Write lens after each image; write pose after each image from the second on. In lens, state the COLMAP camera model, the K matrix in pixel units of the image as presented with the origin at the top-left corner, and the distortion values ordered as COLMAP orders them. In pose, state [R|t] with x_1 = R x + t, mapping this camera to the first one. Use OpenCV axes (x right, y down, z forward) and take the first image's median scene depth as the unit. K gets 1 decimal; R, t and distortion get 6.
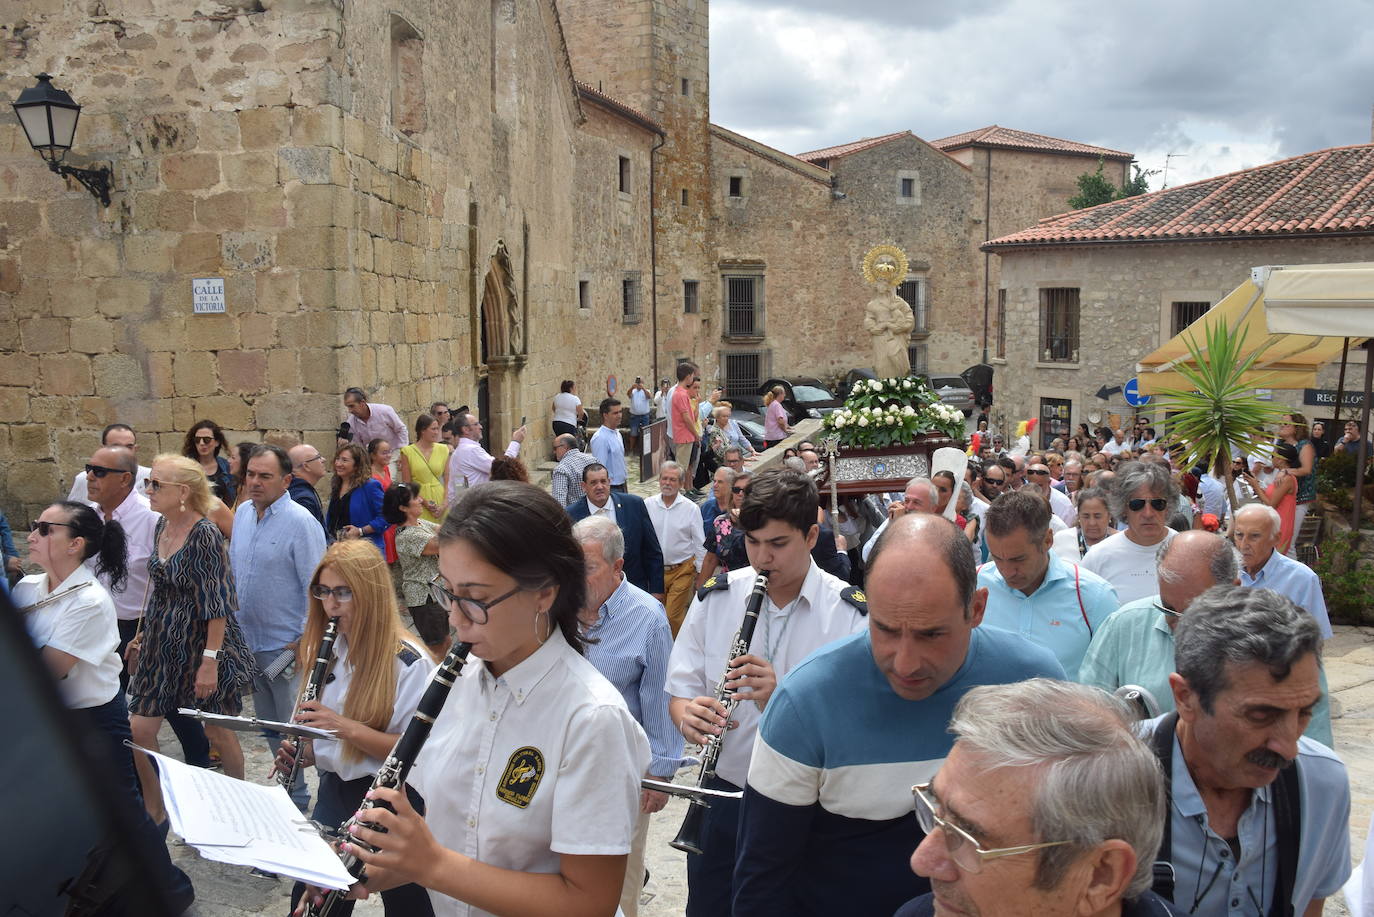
lens RADIAL K [[1057.1, 0, 698.5], [0, 1057.1, 453.4], [0, 0, 1]] dist [-0.162588, 0.111029]
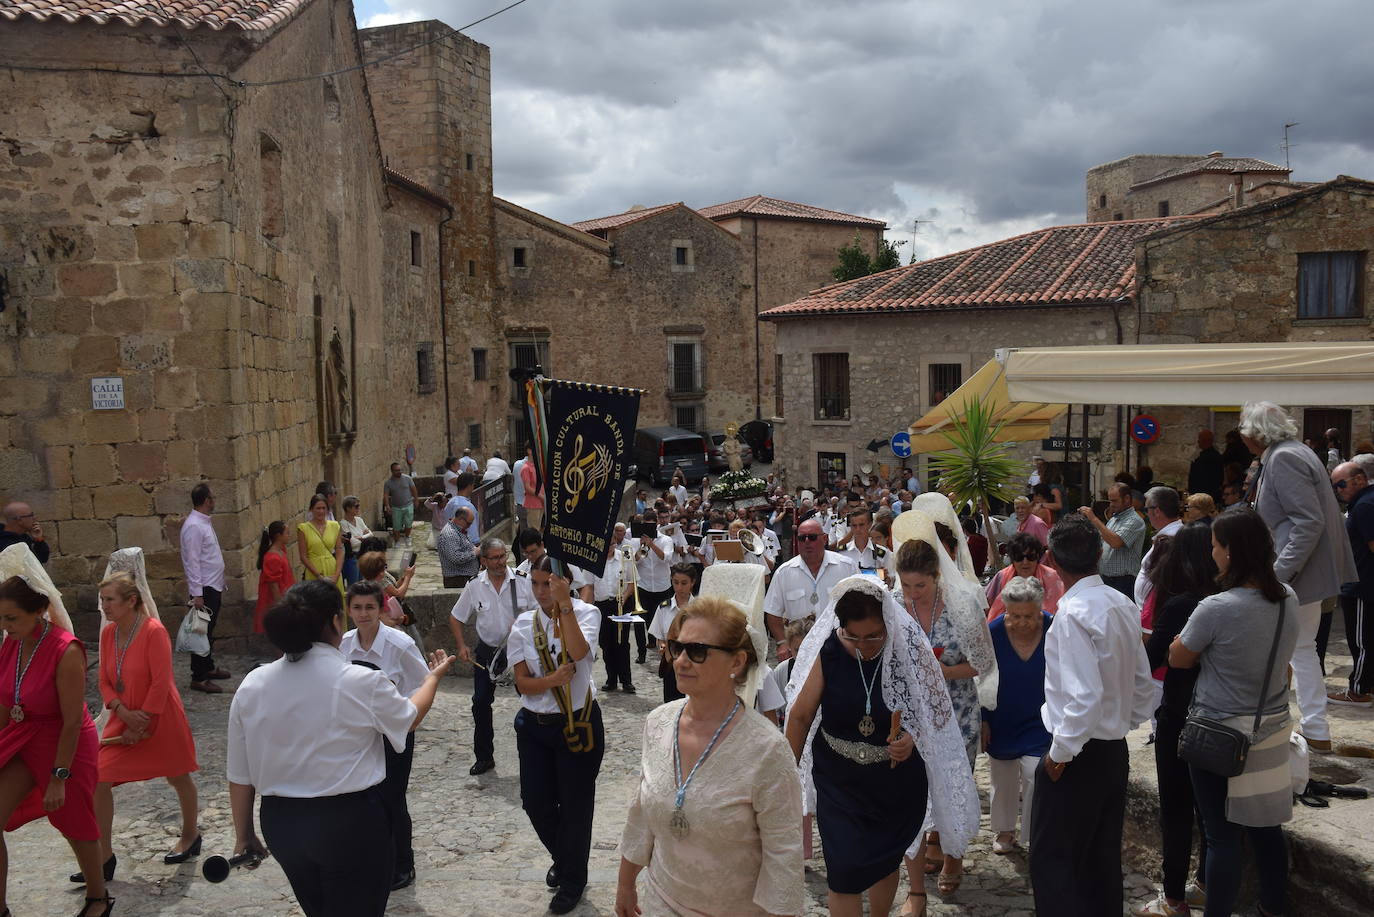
lens RADIAL K [[1064.4, 0, 692.0], [0, 1064.4, 466.3], [0, 0, 1]] dist [-0.160761, 0.107034]
pose [[0.976696, -0.036411, 0.211518, -0.041235], [0.045074, 0.998325, -0.036280, -0.003682], [-0.209842, 0.044968, 0.976701, -0.075049]]
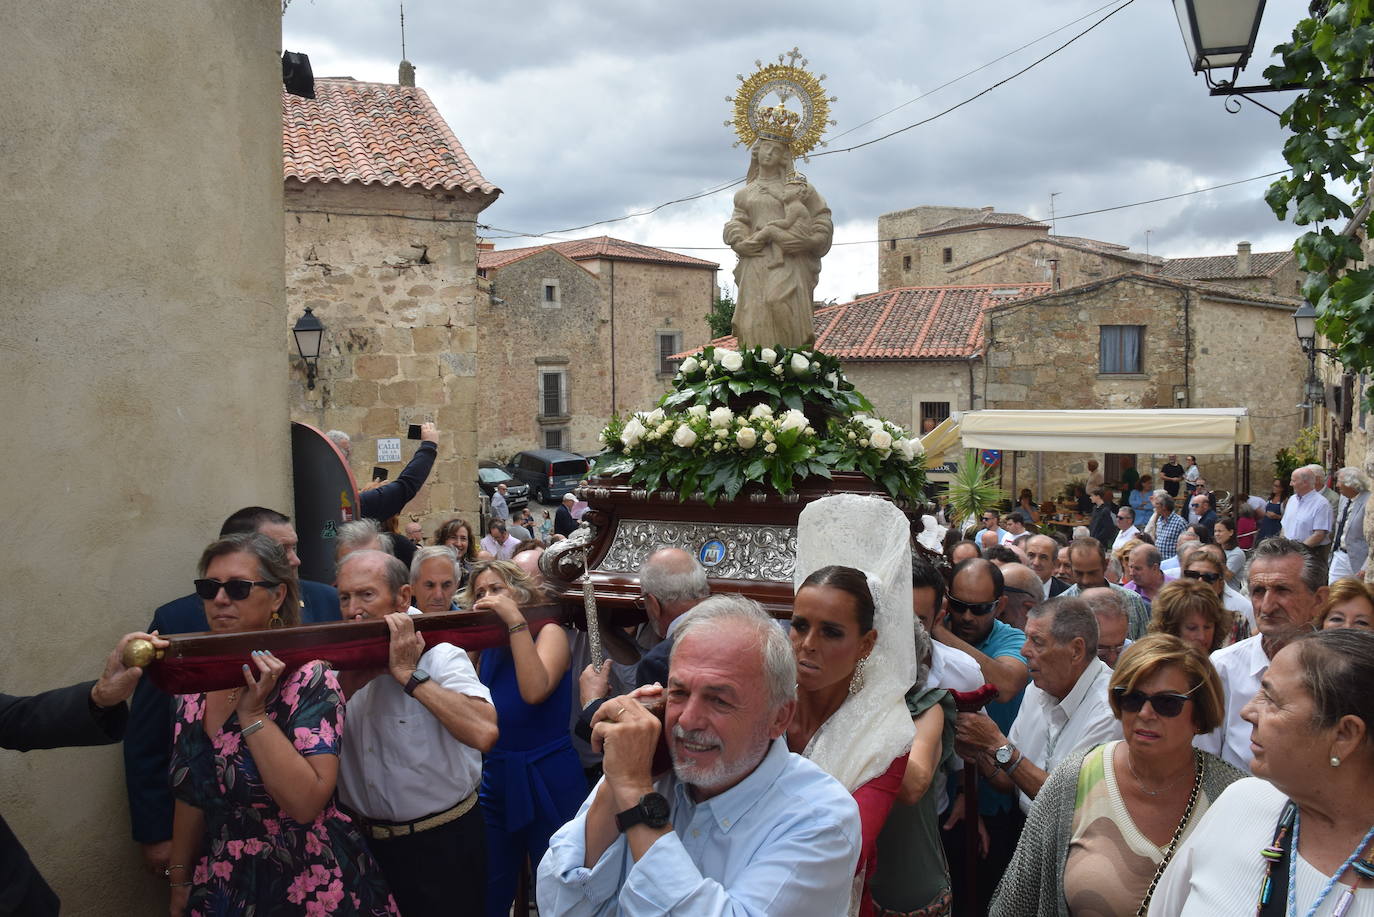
lens RADIAL K [[1064.4, 0, 692.0], [0, 1064.4, 466.3], [0, 0, 1]] dist [-0.160761, 0.107034]
pose [[0.903573, -0.044588, 0.426108, -0.291029], [0.064816, 0.997349, -0.033083, -0.020644], [-0.423503, 0.057512, 0.904067, -0.223698]]
